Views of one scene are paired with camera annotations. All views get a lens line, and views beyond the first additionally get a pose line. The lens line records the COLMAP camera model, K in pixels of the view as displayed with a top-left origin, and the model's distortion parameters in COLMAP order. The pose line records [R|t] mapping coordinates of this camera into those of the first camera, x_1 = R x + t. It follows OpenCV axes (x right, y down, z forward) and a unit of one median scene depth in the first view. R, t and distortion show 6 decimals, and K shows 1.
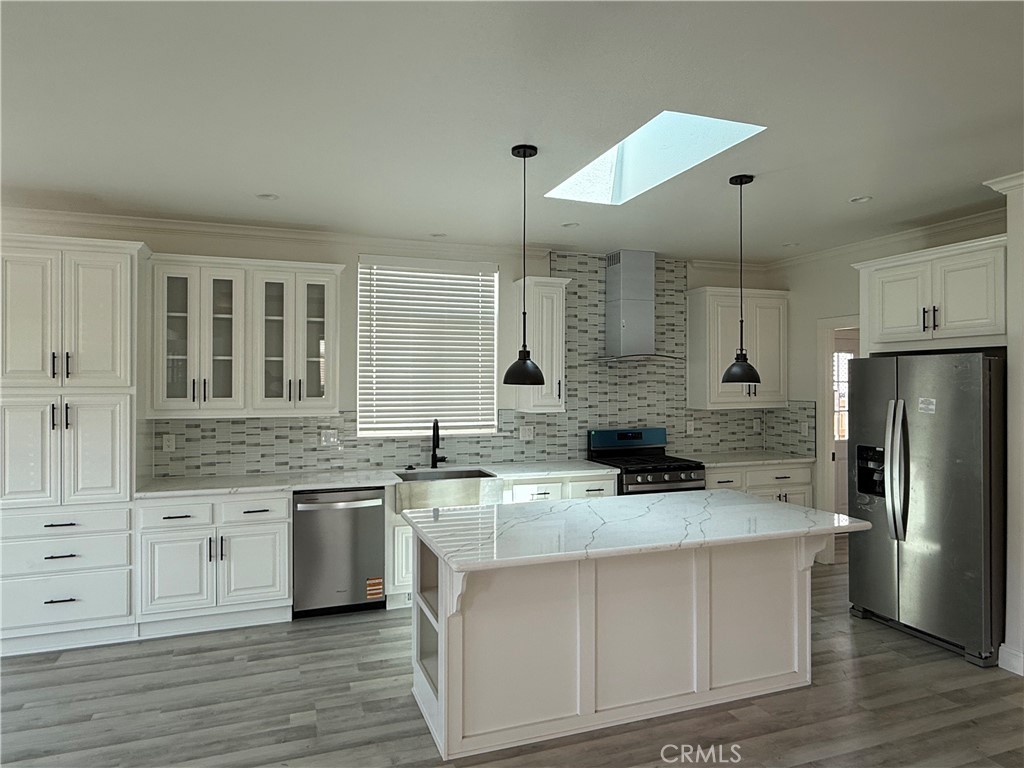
lens RADIAL K [[638.4, 0, 509.7], [0, 638.4, 381.0], [0, 0, 1]] dist [0.003878, -0.003695]
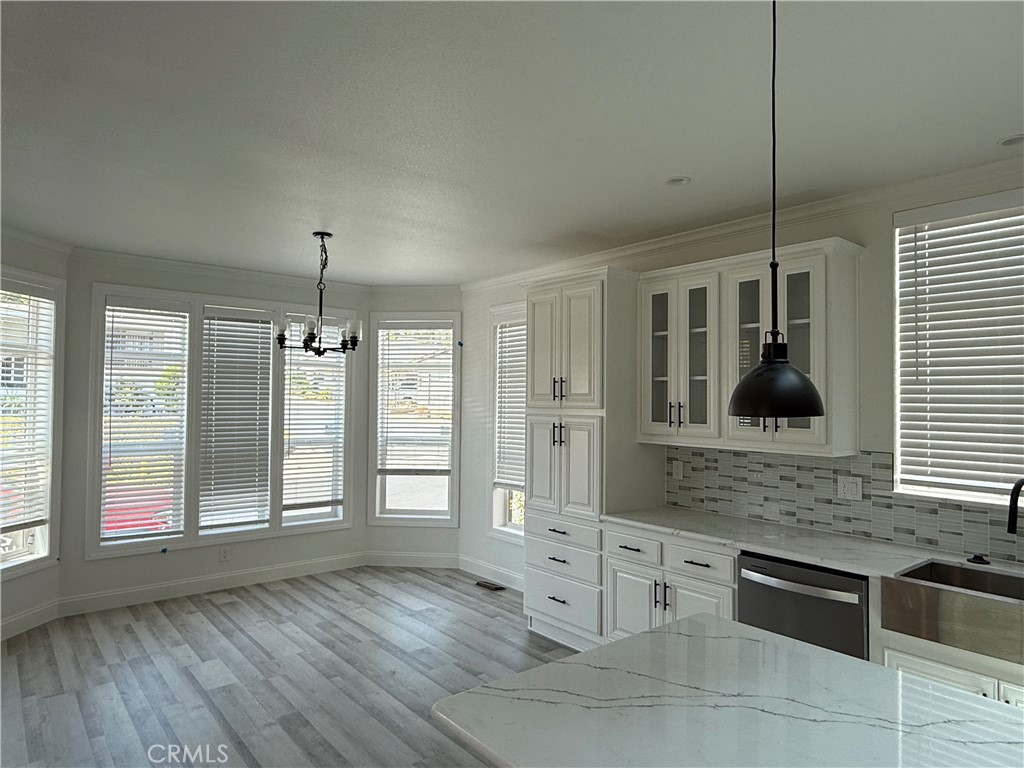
lens RADIAL K [[638.4, 0, 506.4], [0, 638.4, 381.5], [0, 0, 1]] dist [0.003878, -0.003695]
pose [[0.325970, -0.025379, -0.945039, 0.256354], [-0.009644, 0.999498, -0.030168, -0.002417], [0.945331, 0.018948, 0.325562, 0.417108]]
